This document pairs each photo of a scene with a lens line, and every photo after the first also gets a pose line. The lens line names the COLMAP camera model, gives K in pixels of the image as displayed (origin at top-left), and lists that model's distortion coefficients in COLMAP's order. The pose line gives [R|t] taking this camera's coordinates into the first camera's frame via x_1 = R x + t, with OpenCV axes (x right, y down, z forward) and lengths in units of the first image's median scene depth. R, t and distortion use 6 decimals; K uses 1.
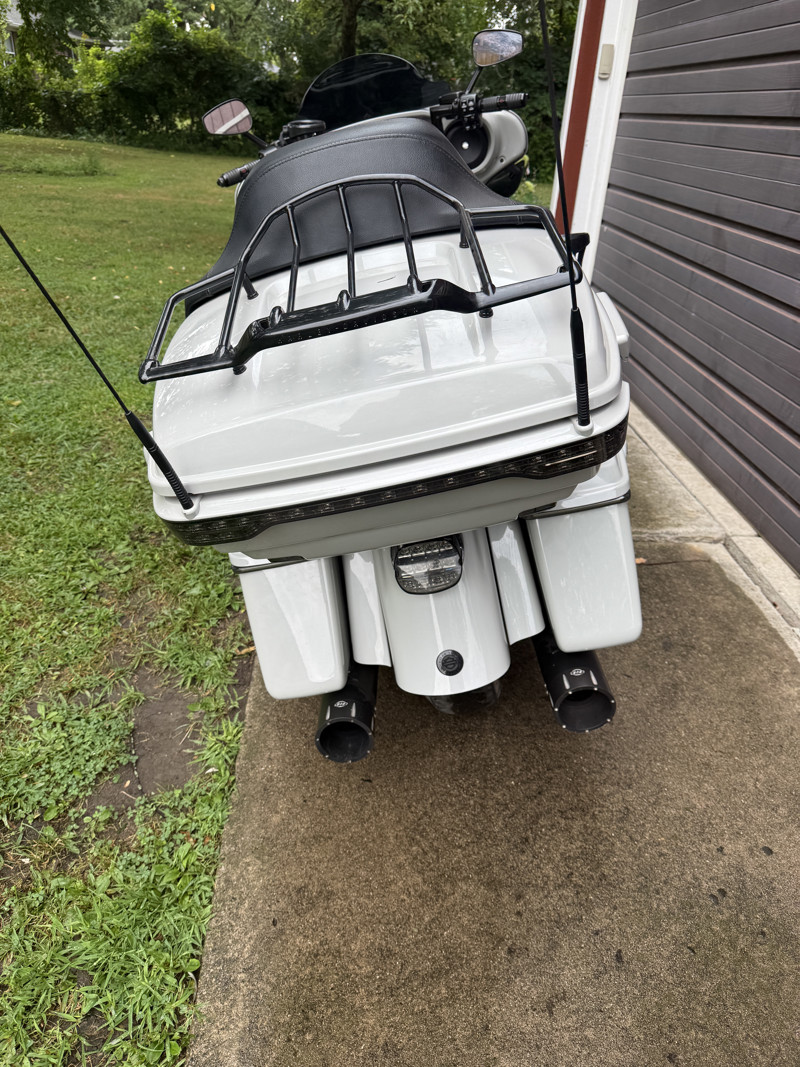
lens RADIAL K [[751.4, 0, 397.0], [0, 751.4, 536.9], [0, 0, 1]] dist [0.025751, -0.038882]
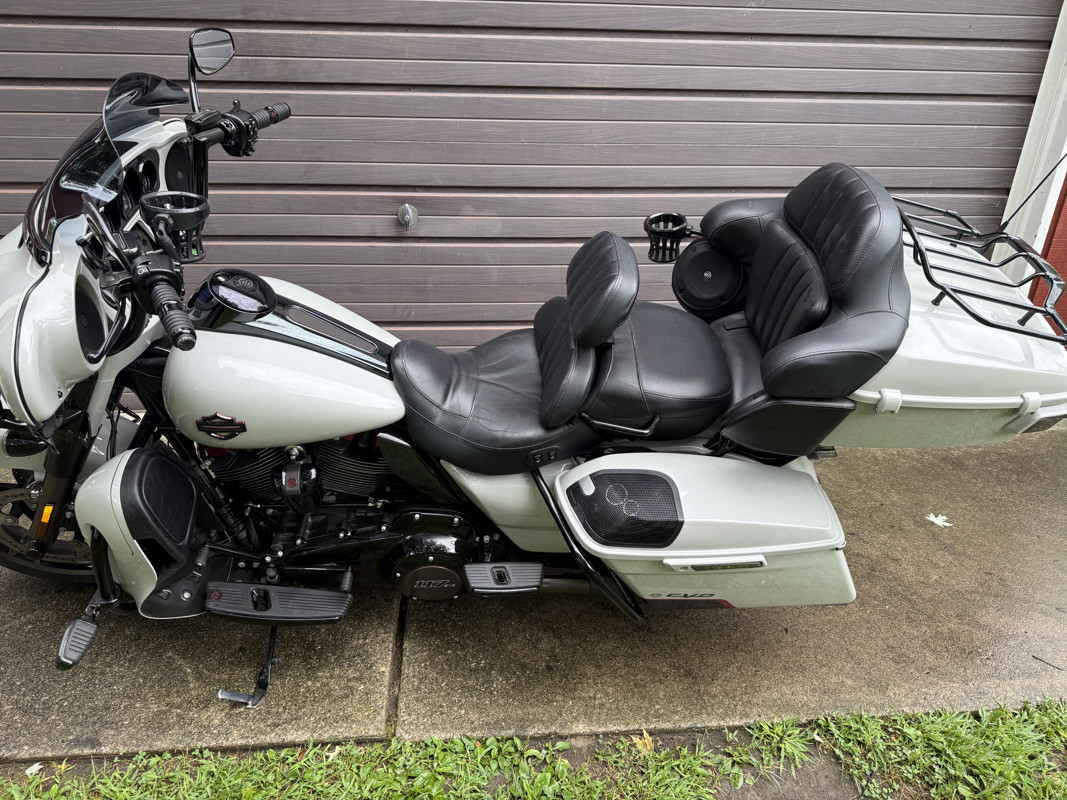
lens RADIAL K [[747.9, 0, 545.4], [0, 747.9, 403.9], [0, 0, 1]] dist [0.003533, -0.031274]
pose [[-0.056607, -0.478725, 0.876138, -0.640691], [0.465576, 0.763631, 0.447332, -0.496261], [-0.883195, 0.433231, 0.179656, 0.655720]]
